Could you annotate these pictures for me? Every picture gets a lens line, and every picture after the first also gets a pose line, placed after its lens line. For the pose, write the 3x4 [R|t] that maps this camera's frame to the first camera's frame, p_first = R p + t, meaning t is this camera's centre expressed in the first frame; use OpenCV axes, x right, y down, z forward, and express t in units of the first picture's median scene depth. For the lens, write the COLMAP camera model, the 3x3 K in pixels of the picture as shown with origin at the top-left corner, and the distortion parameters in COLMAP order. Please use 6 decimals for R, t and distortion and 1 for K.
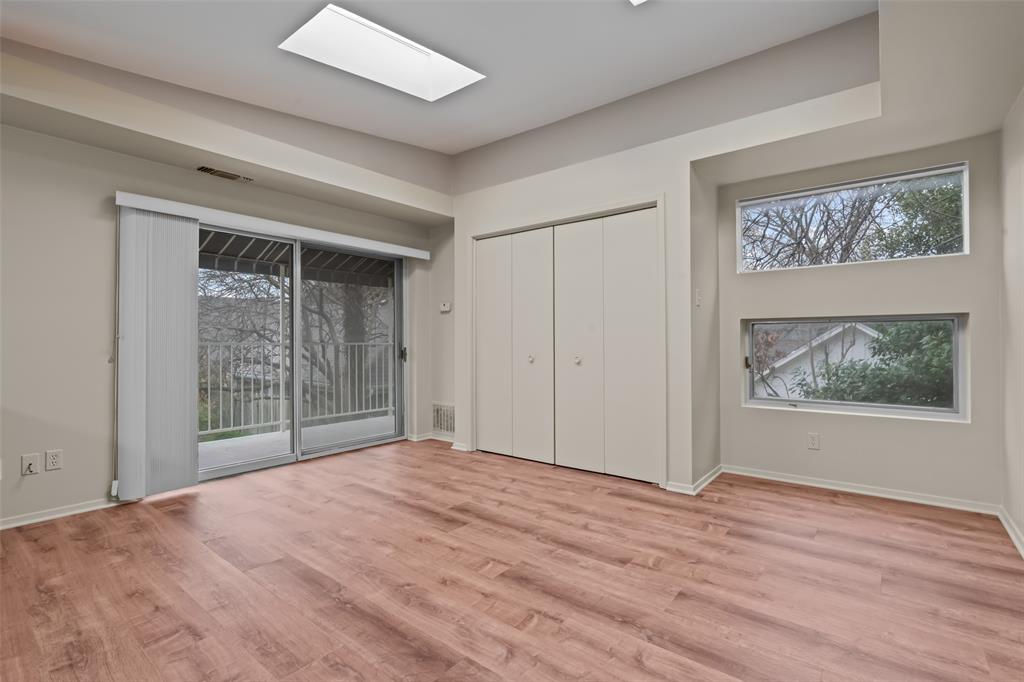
lens RADIAL K [[472.2, 0, 514.1], [0, 472.2, 338.3], [0, 0, 1]] dist [-0.004438, 0.000833]
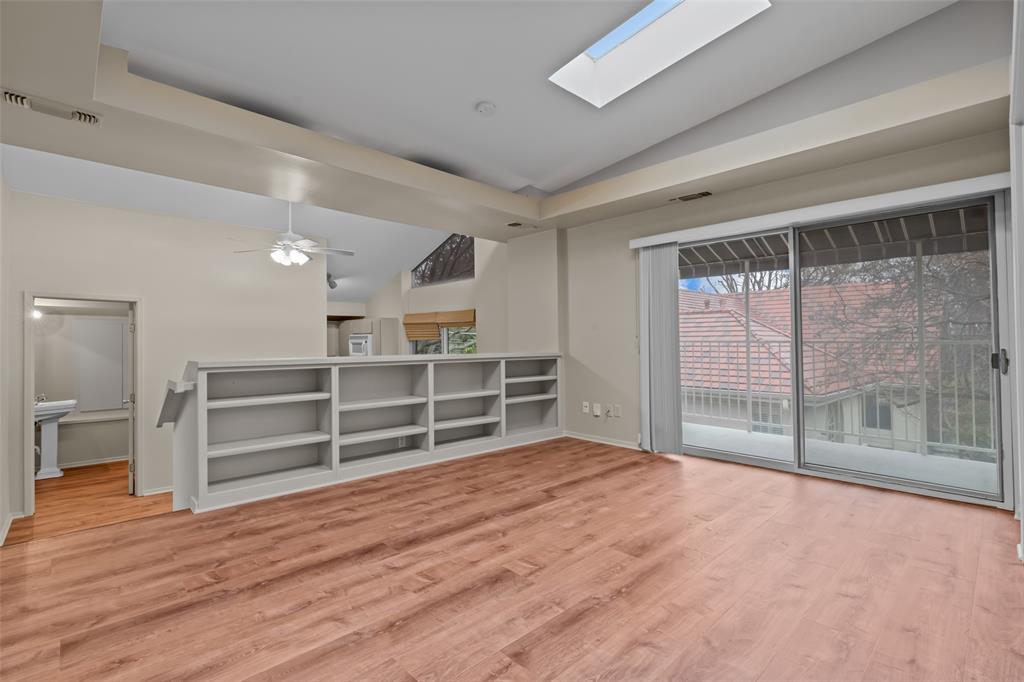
lens RADIAL K [[472.2, 0, 513.5], [0, 472.2, 340.9], [0, 0, 1]] dist [-0.004438, 0.000833]
pose [[-0.139351, -0.000622, -0.990243, 0.914708], [0.010637, 0.999941, -0.002125, 0.010699], [0.990186, -0.010830, -0.139336, 1.087714]]
